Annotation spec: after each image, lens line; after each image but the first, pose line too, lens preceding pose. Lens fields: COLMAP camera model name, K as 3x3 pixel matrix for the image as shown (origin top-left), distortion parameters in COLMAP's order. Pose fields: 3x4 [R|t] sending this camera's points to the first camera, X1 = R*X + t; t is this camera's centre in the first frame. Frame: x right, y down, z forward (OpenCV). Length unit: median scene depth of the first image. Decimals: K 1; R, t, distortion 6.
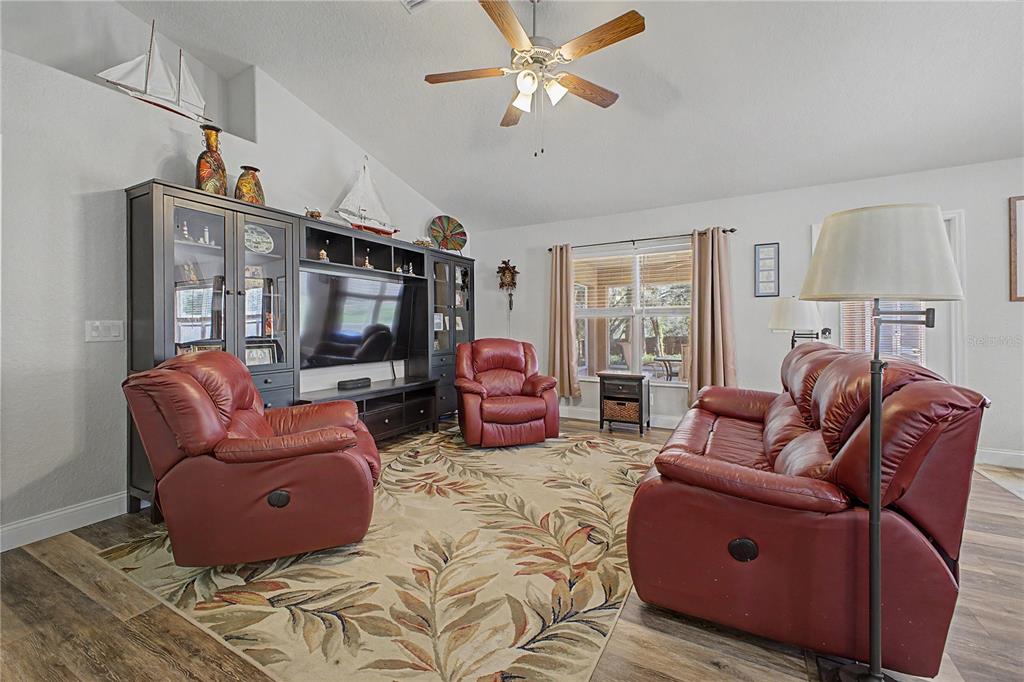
lens RADIAL K [[413.8, 0, 517.8], [0, 413.8, 329.0], [0, 0, 1]] dist [0.002872, -0.000021]
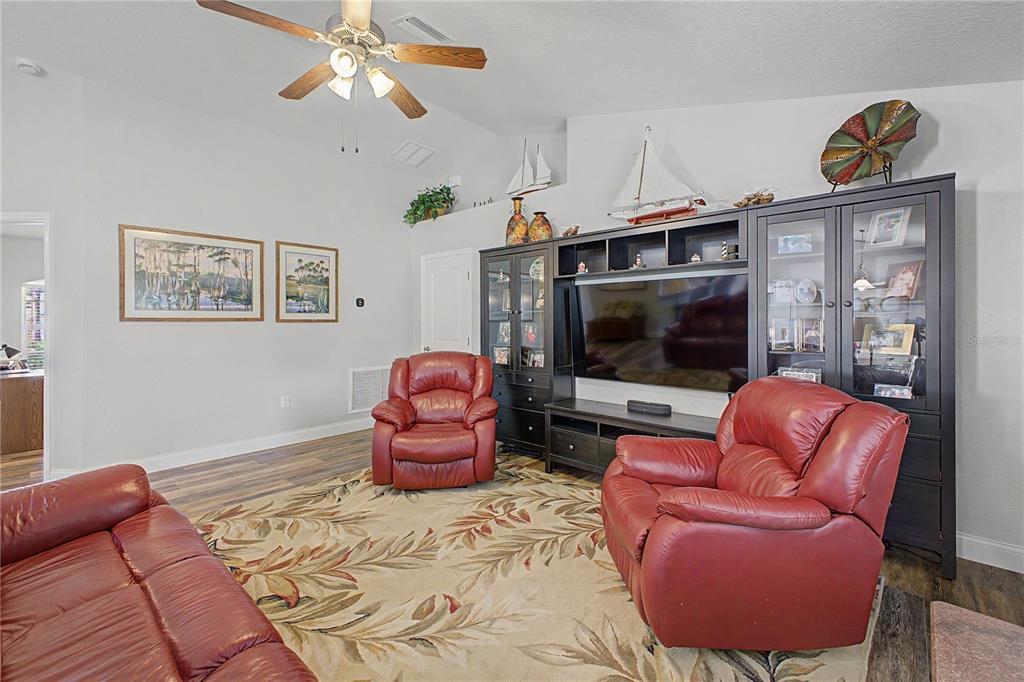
lens RADIAL K [[441.3, 0, 510.2], [0, 441.3, 320.9], [0, 0, 1]] dist [0.017844, -0.000167]
pose [[-0.250629, 0.005785, -0.968066, 0.710848], [0.001986, 0.999983, 0.005462, -0.062478], [0.968081, -0.000554, -0.250636, 1.270334]]
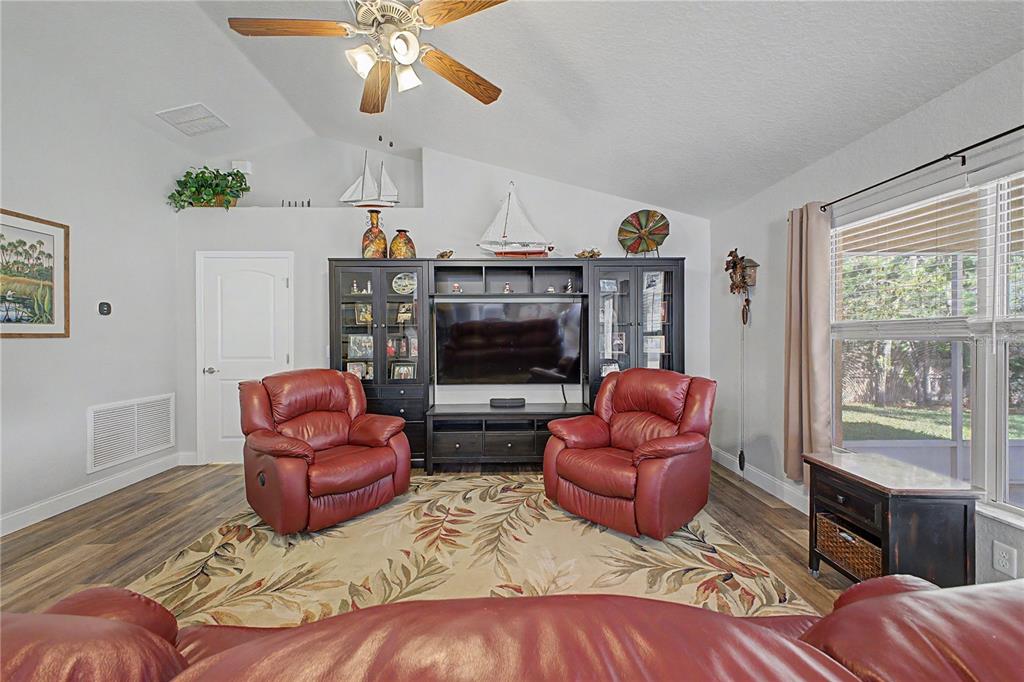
lens RADIAL K [[405.3, 0, 511.2], [0, 405.3, 337.5], [0, 0, 1]] dist [0.021685, -0.006517]
pose [[0.485791, 0.009392, -0.874025, 0.679092], [0.000721, 0.999938, 0.011145, -0.060670], [0.874075, -0.006044, 0.485754, 0.678028]]
